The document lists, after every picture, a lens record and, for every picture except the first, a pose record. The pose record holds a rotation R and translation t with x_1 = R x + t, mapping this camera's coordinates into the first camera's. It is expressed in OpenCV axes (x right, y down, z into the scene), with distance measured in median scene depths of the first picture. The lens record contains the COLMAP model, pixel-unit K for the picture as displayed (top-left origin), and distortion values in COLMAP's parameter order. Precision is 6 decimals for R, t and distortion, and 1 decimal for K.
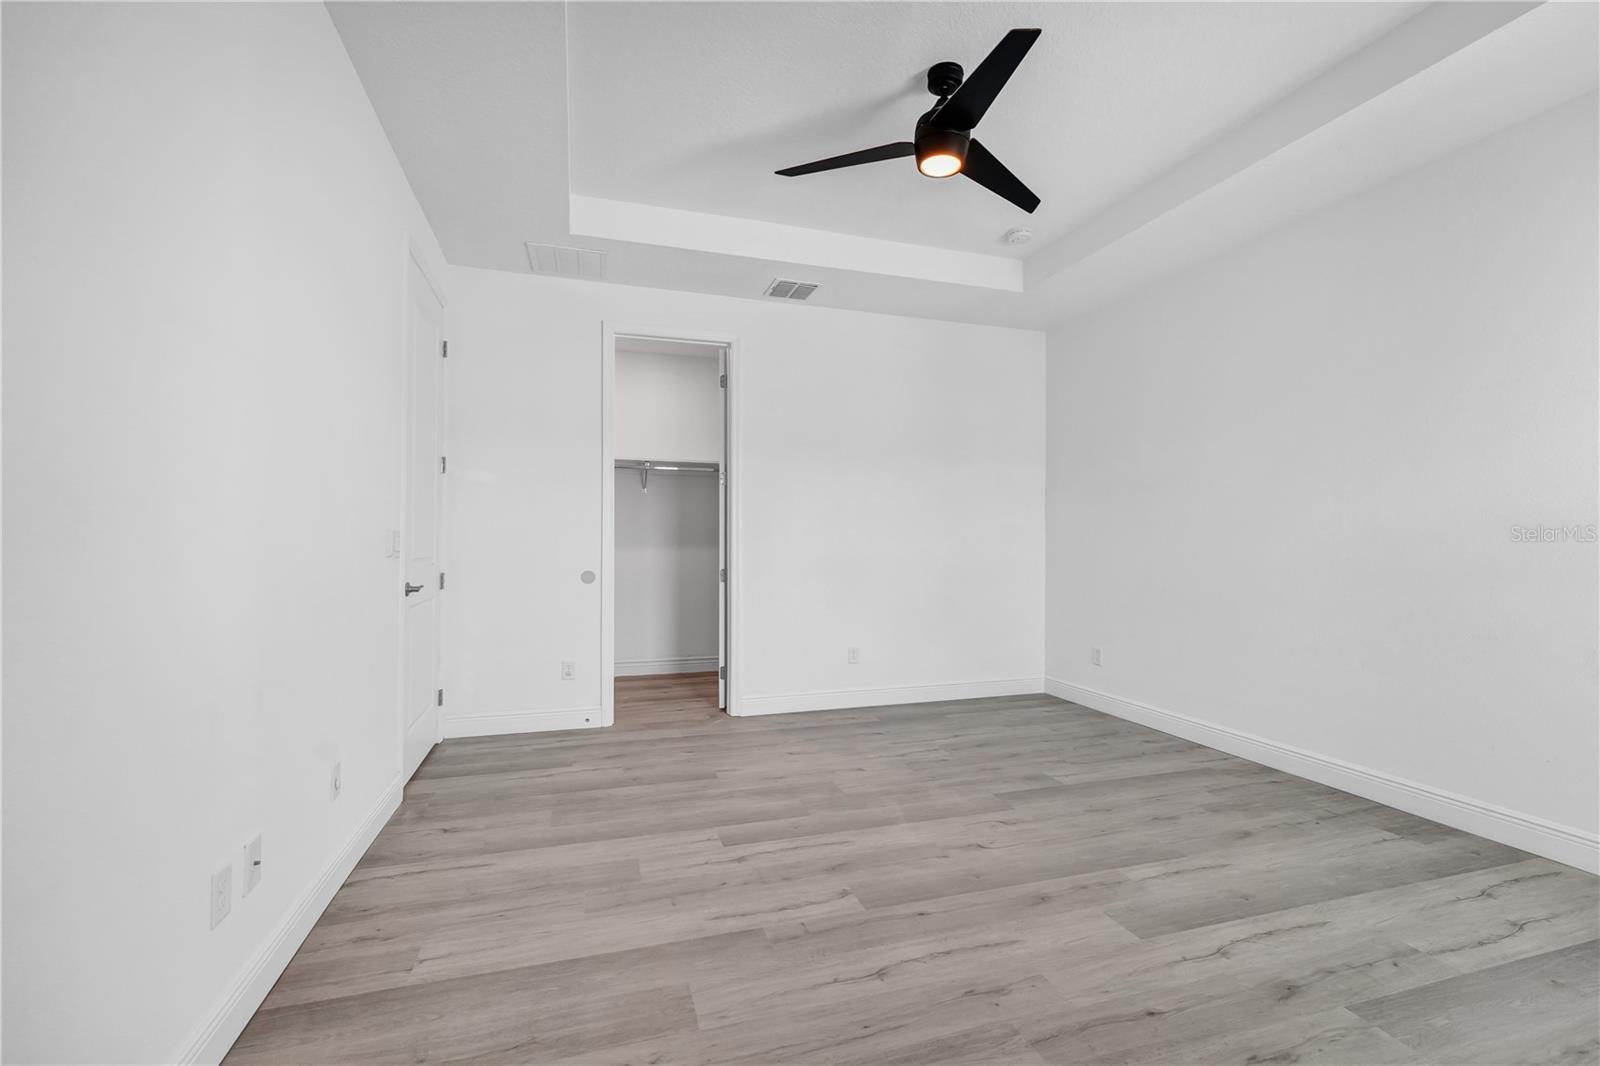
lens RADIAL K [[651.0, 0, 796.1], [0, 651.0, 537.5], [0, 0, 1]] dist [0.010059, 0.000122]
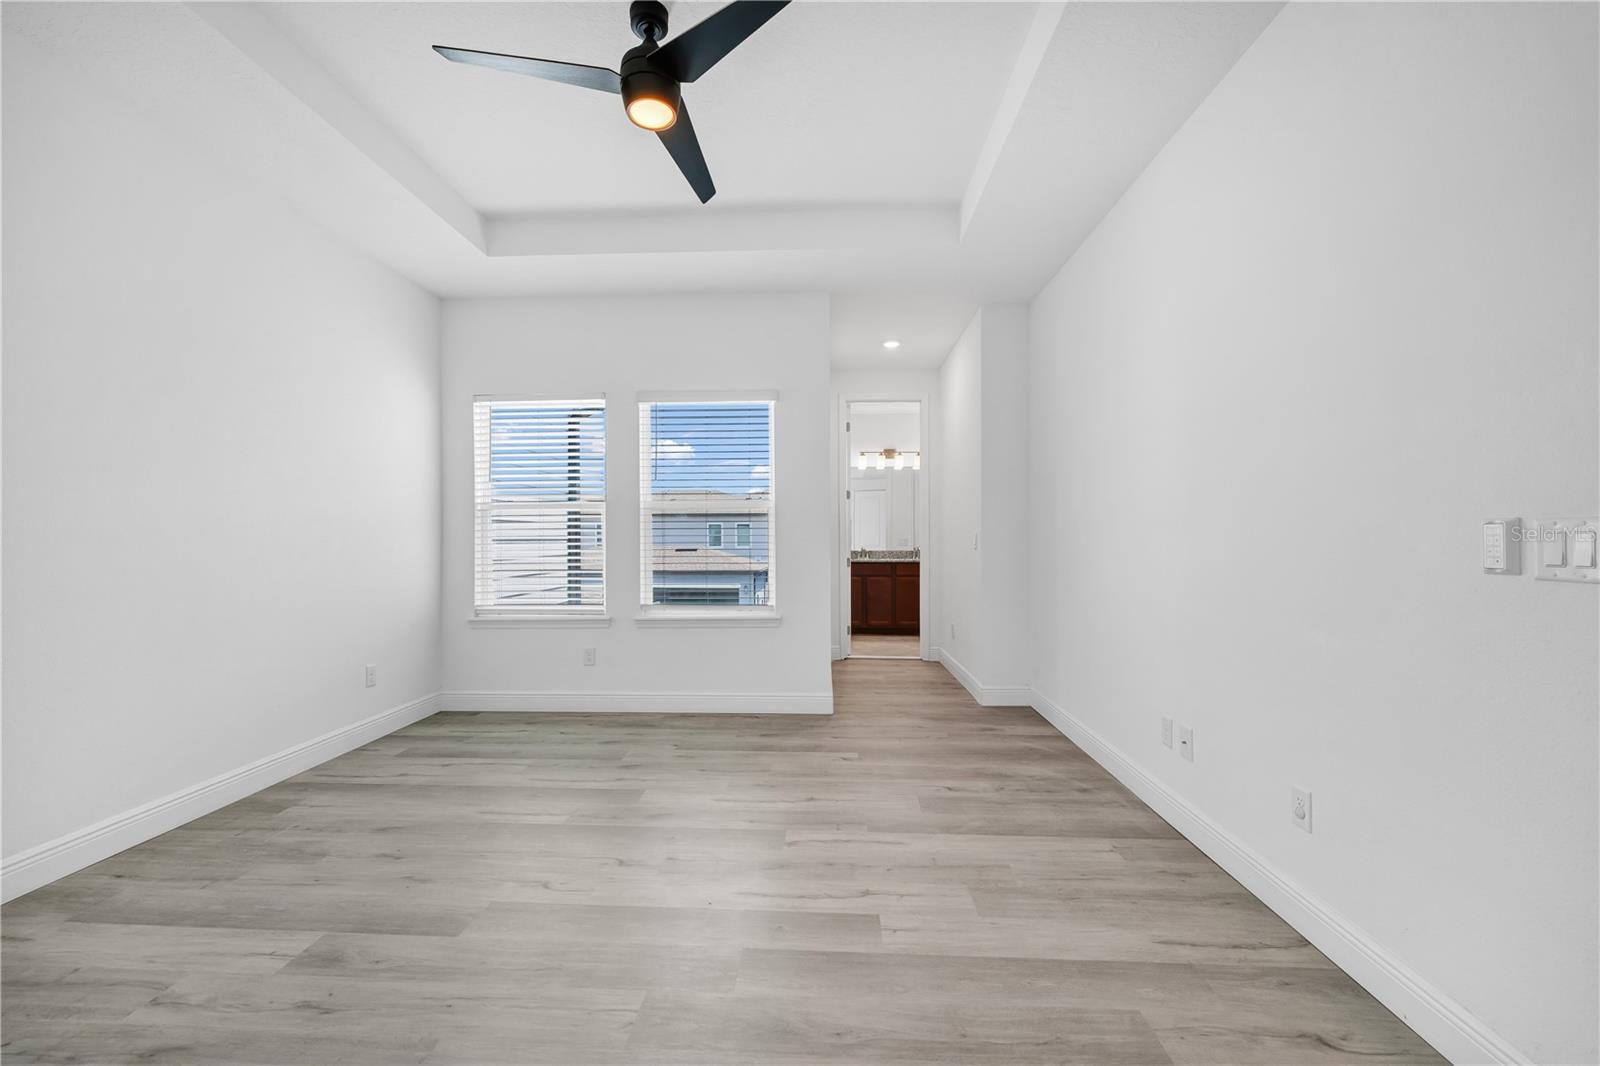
lens RADIAL K [[651.0, 0, 795.9], [0, 651.0, 528.3], [0, 0, 1]] dist [0.010059, 0.000122]
pose [[-0.934829, 0.000268, 0.355097, -0.323272], [-0.007040, 0.999789, -0.019286, -0.011204], [-0.355027, -0.020529, -0.934631, 1.912715]]
